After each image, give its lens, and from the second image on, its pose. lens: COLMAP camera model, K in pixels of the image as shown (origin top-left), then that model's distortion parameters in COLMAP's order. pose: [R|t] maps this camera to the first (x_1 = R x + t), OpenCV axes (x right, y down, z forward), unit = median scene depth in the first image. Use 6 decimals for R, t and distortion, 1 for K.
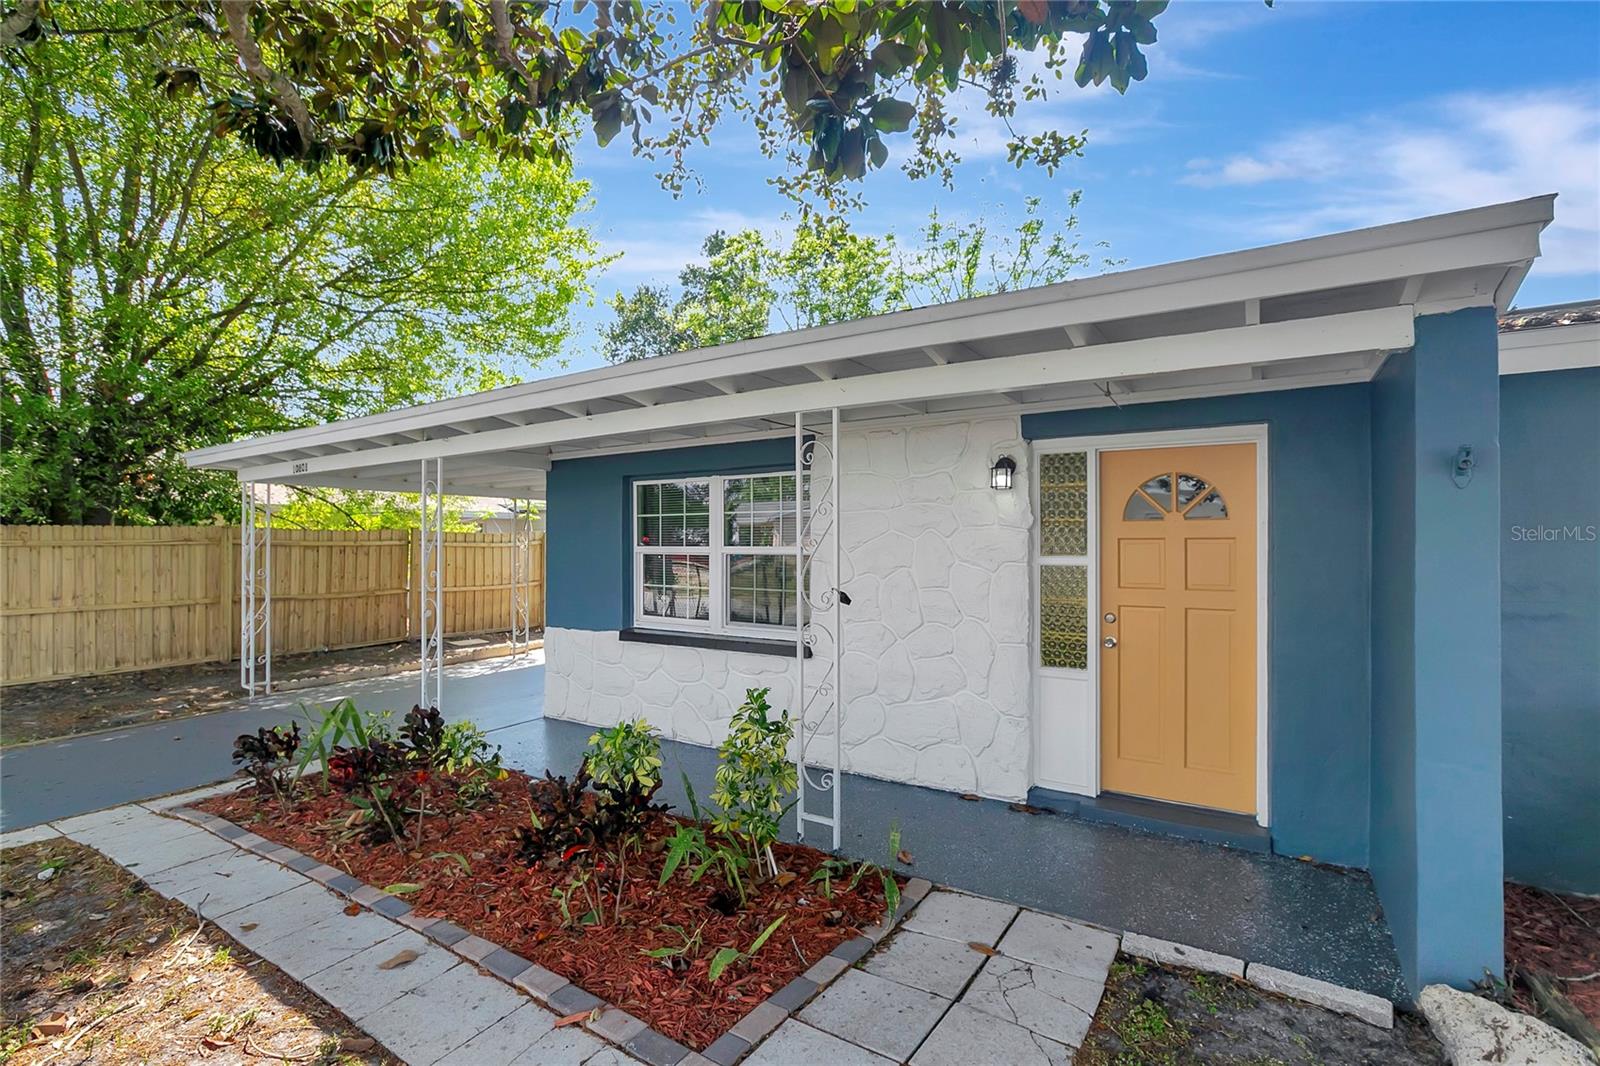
lens RADIAL K [[749.0, 0, 795.1], [0, 749.0, 532.1], [0, 0, 1]] dist [-0.029846, 0.016977]
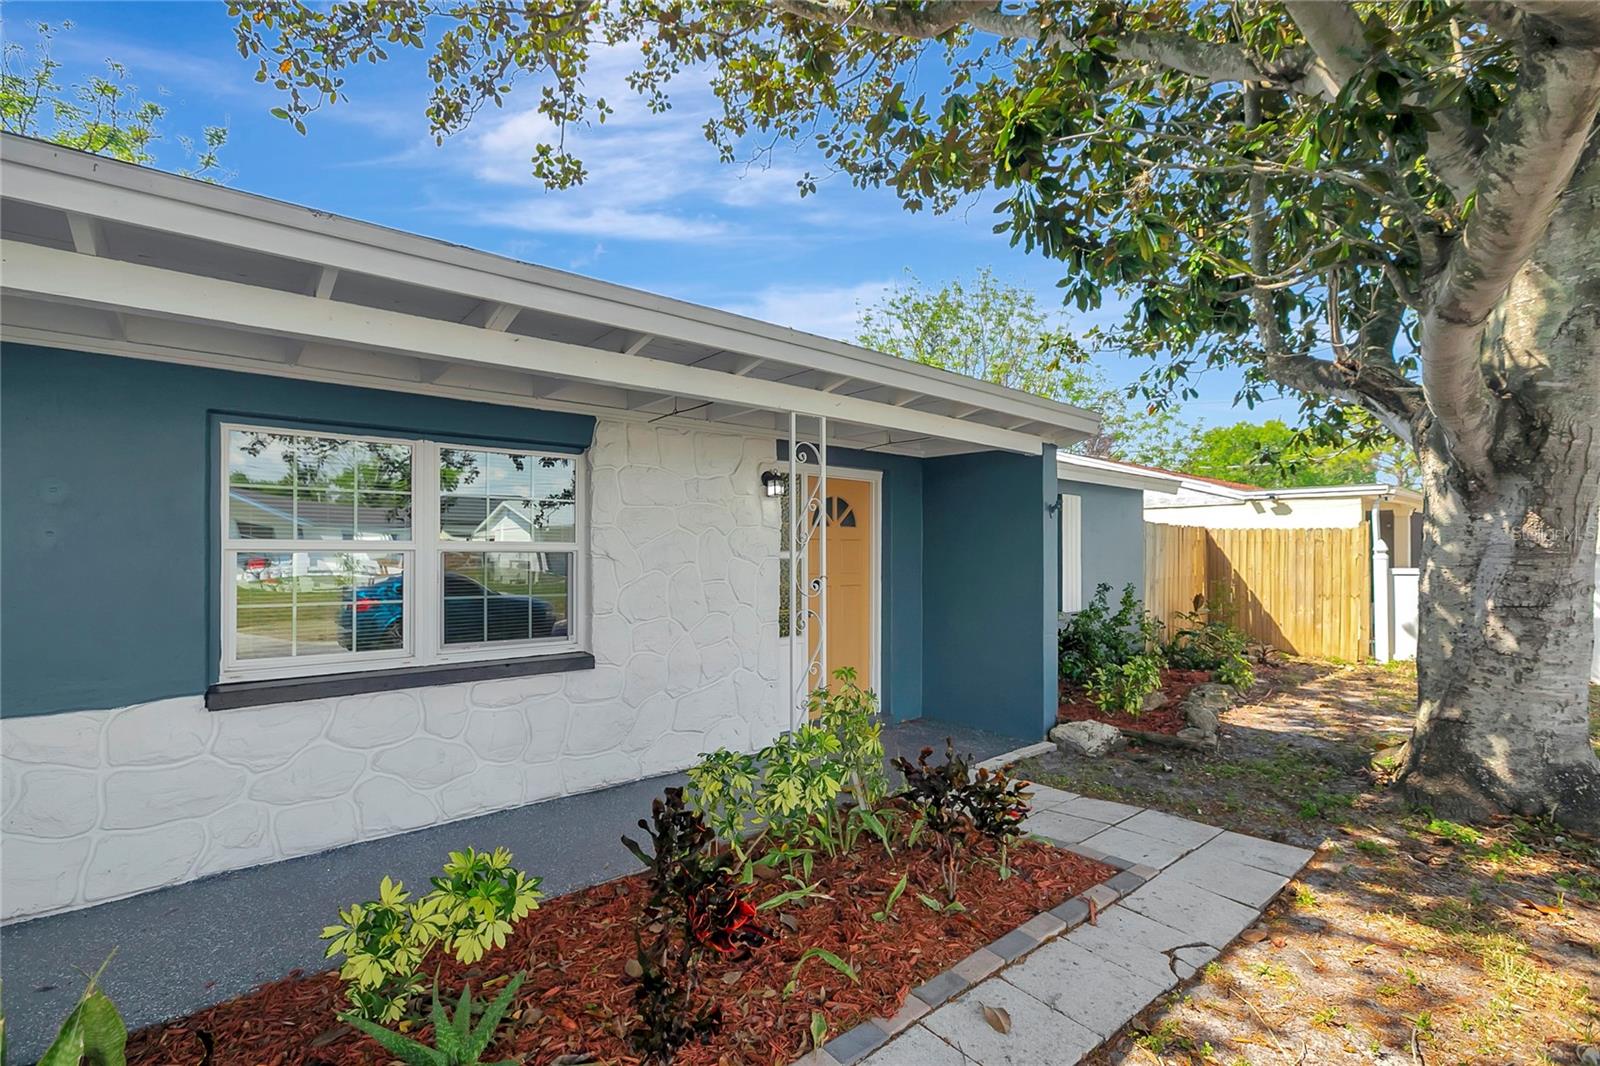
lens RADIAL K [[737.9, 0, 794.5], [0, 737.9, 542.5], [0, 0, 1]] dist [-0.025601, 0.000258]
pose [[0.271036, 0.016810, 0.962423, -0.680868], [-0.012708, 0.999823, -0.013884, 0.026583], [-0.962485, -0.008468, 0.271201, 0.486269]]
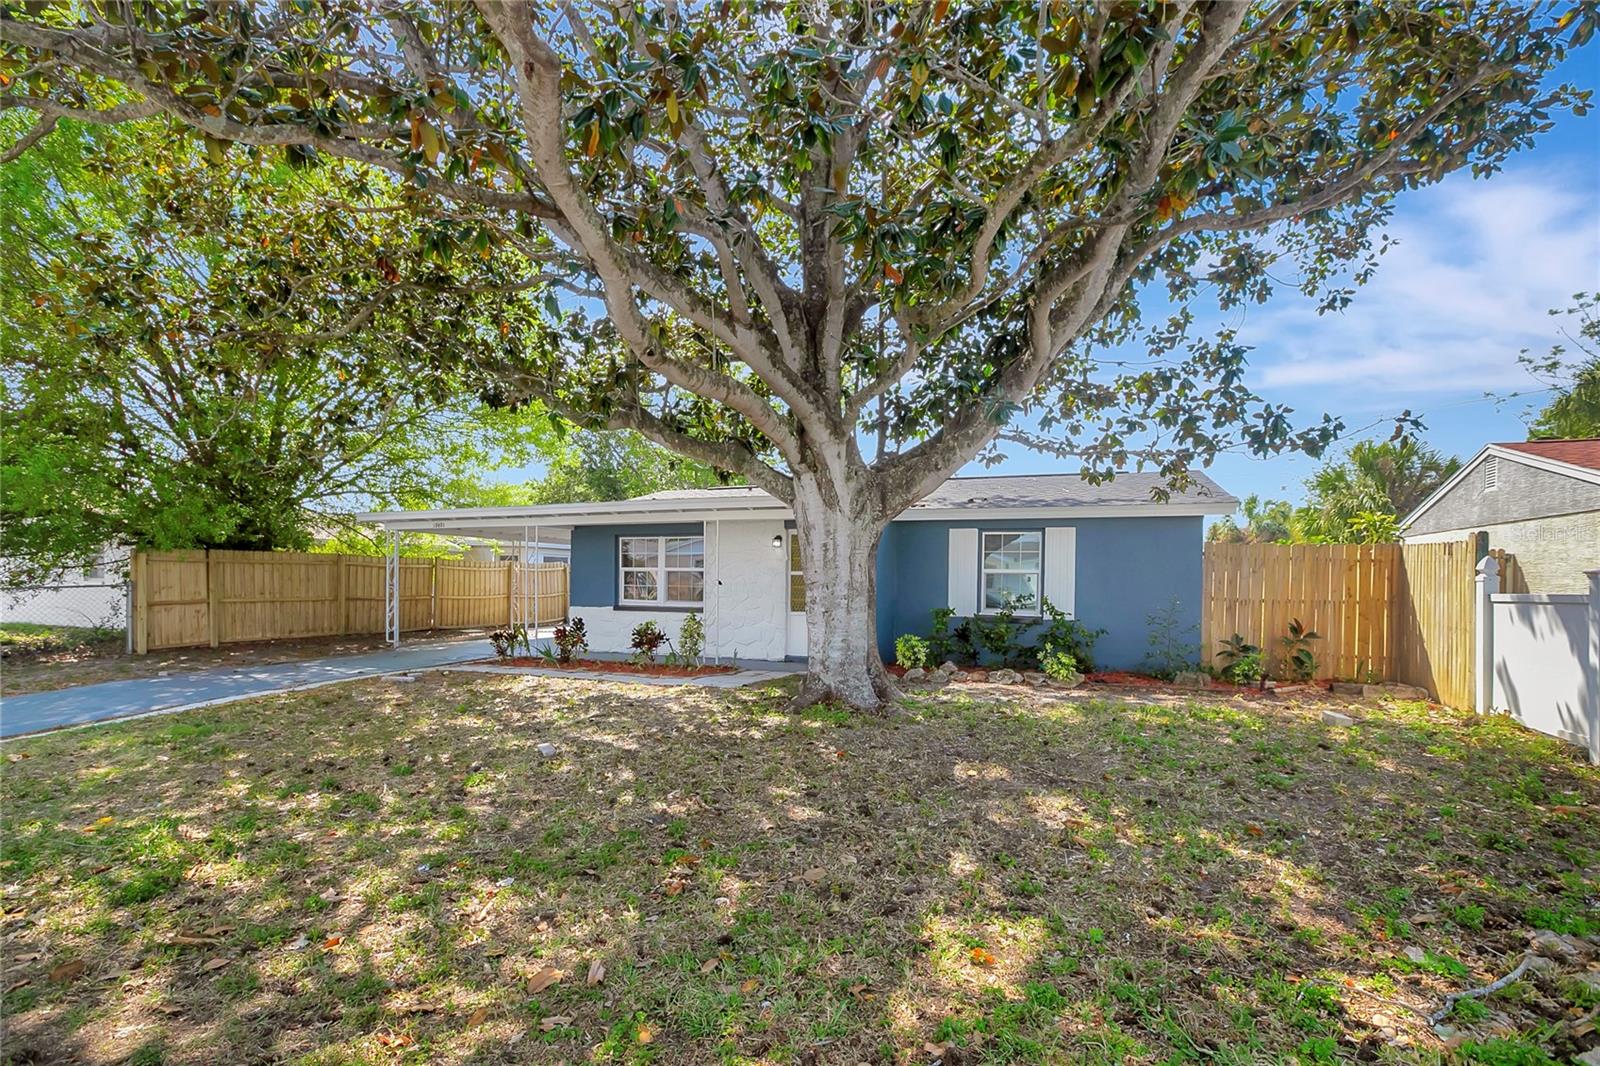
lens RADIAL K [[760.4, 0, 765.8], [0, 760.4, 586.0], [0, 0, 1]] dist [-0.021955, 0.000369]
pose [[0.987882, 0.008335, 0.154982, -0.150348], [-0.012026, 0.999666, 0.022894, 0.019367], [-0.154739, -0.024481, 0.987652, -1.366566]]
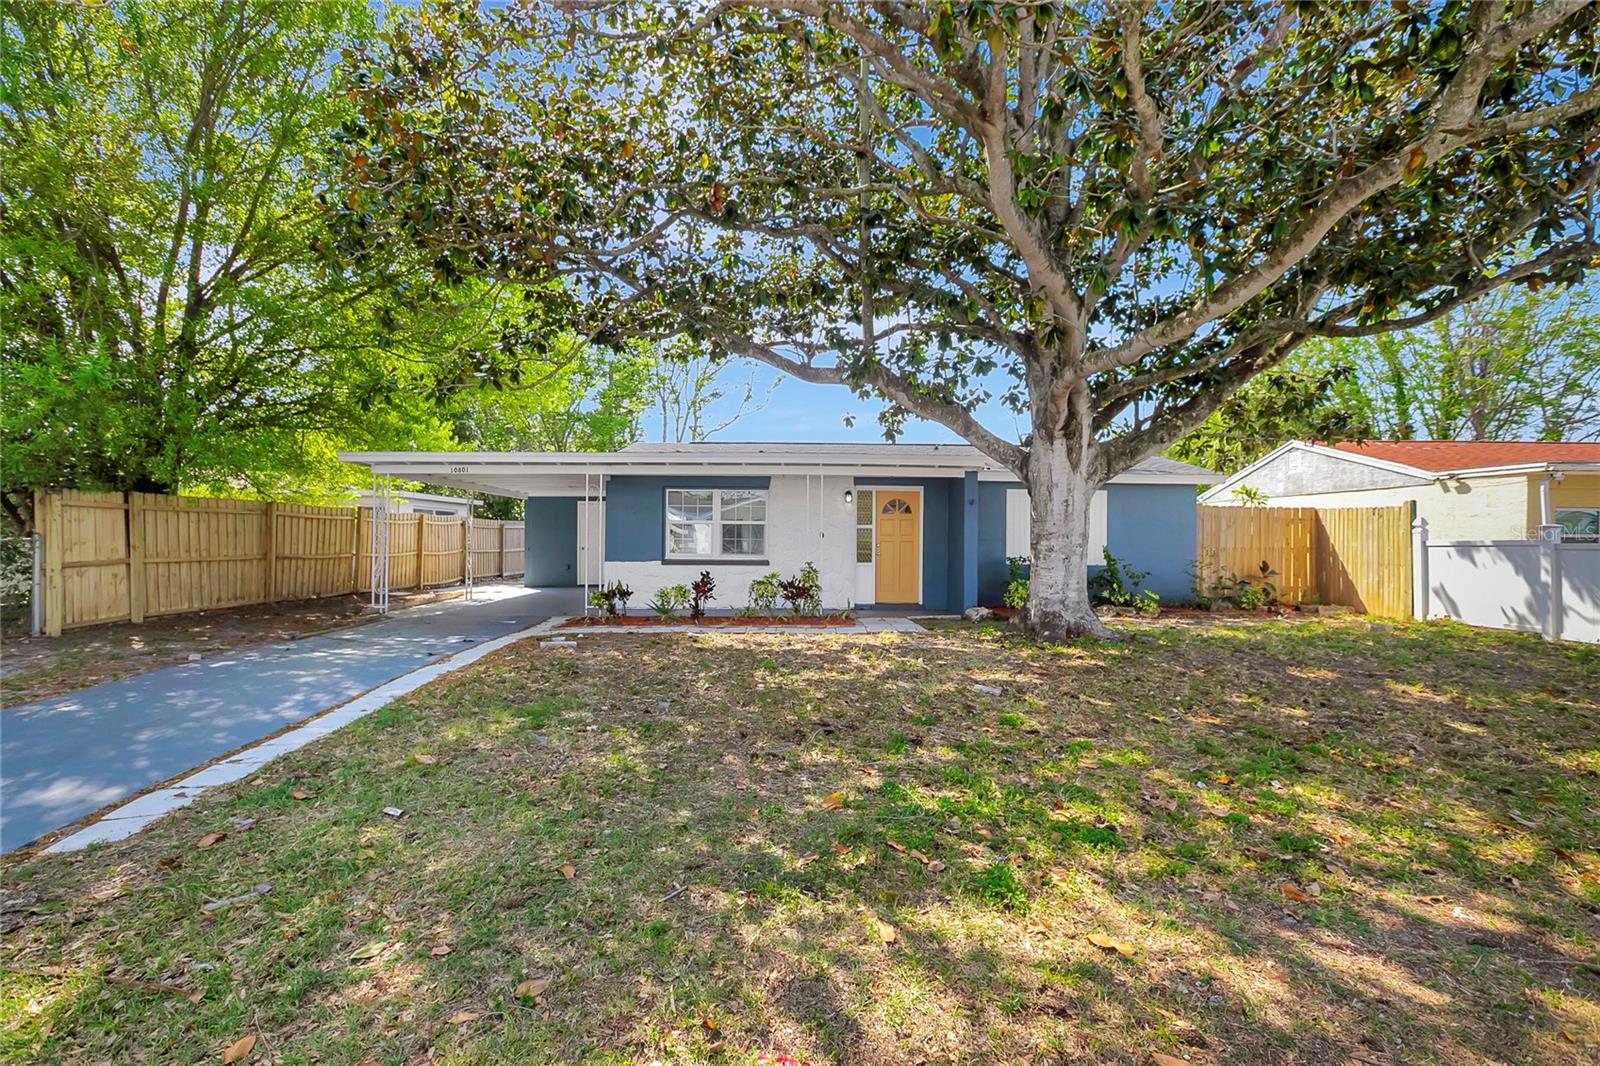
lens RADIAL K [[749.0, 0, 795.1], [0, 749.0, 532.1], [0, 0, 1]] dist [-0.029846, 0.016977]
pose [[0.831202, 0.014585, 0.555778, -1.177398], [-0.017451, 0.999848, -0.000140, 0.050895], [-0.555696, -0.009583, 0.831330, -1.019239]]
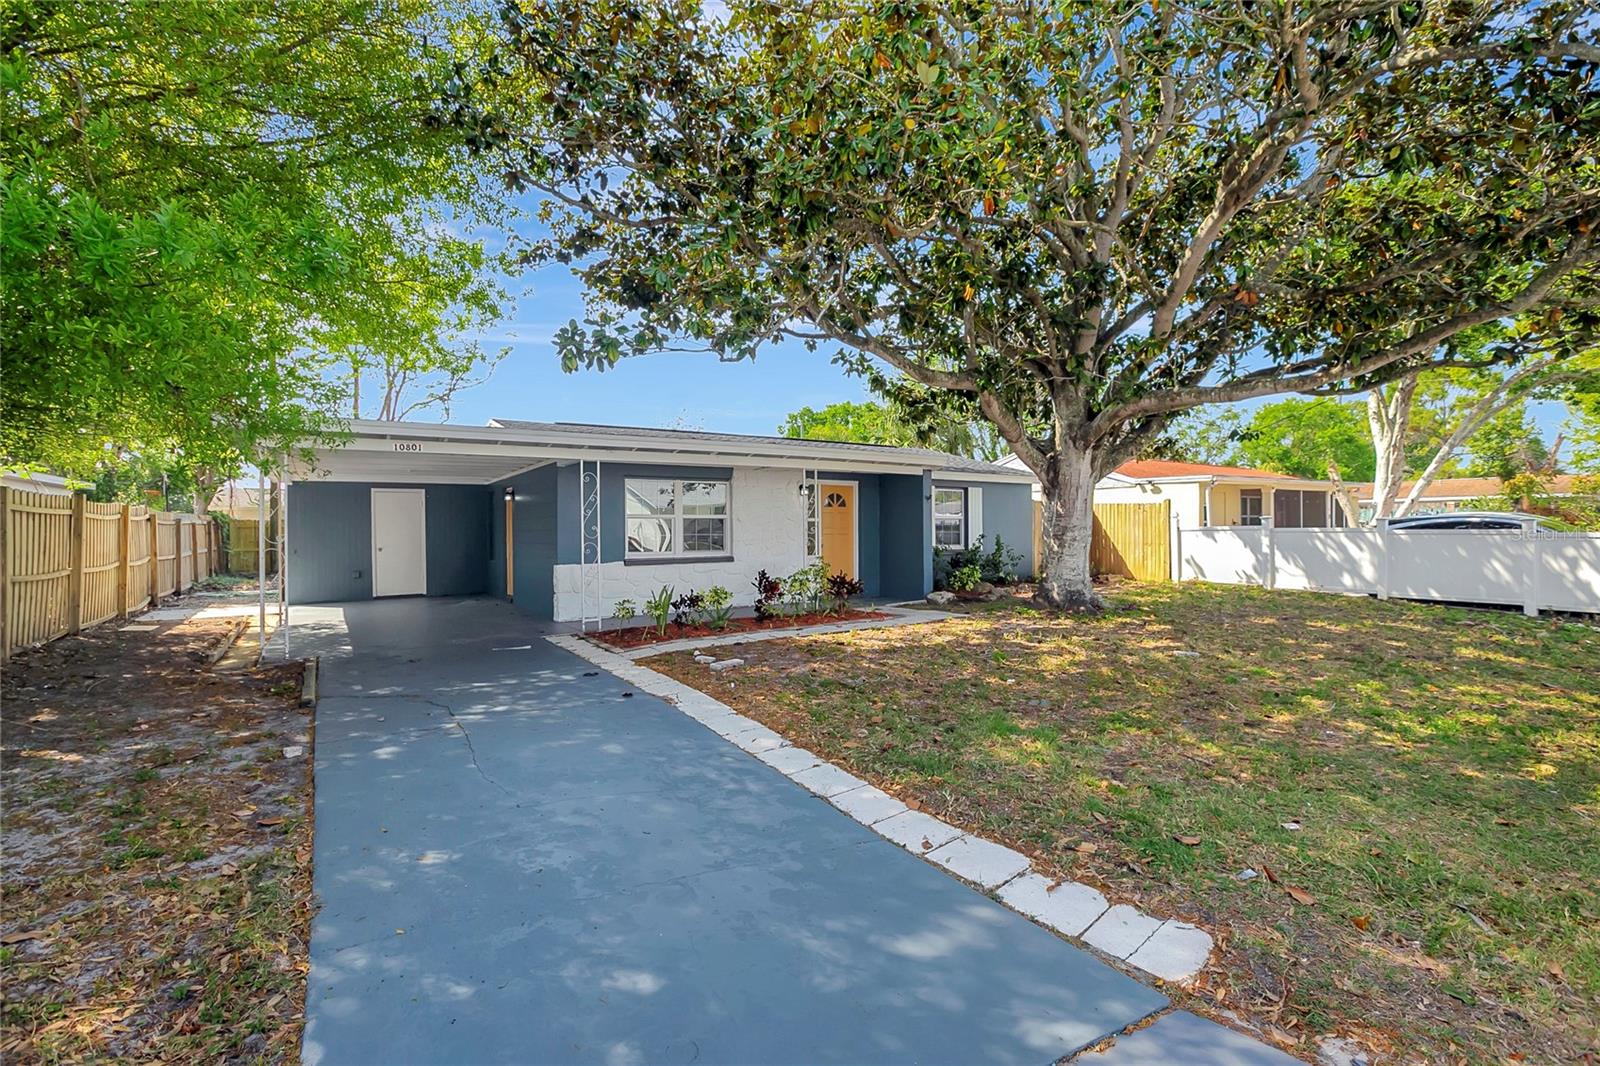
lens RADIAL K [[749.0, 0, 795.1], [0, 749.0, 532.1], [0, 0, 1]] dist [-0.029846, 0.016977]
pose [[0.381519, -0.006451, 0.924339, -1.895528], [-0.006042, 0.999937, 0.009472, 0.046060], [-0.924341, -0.009198, 0.381456, -0.073963]]
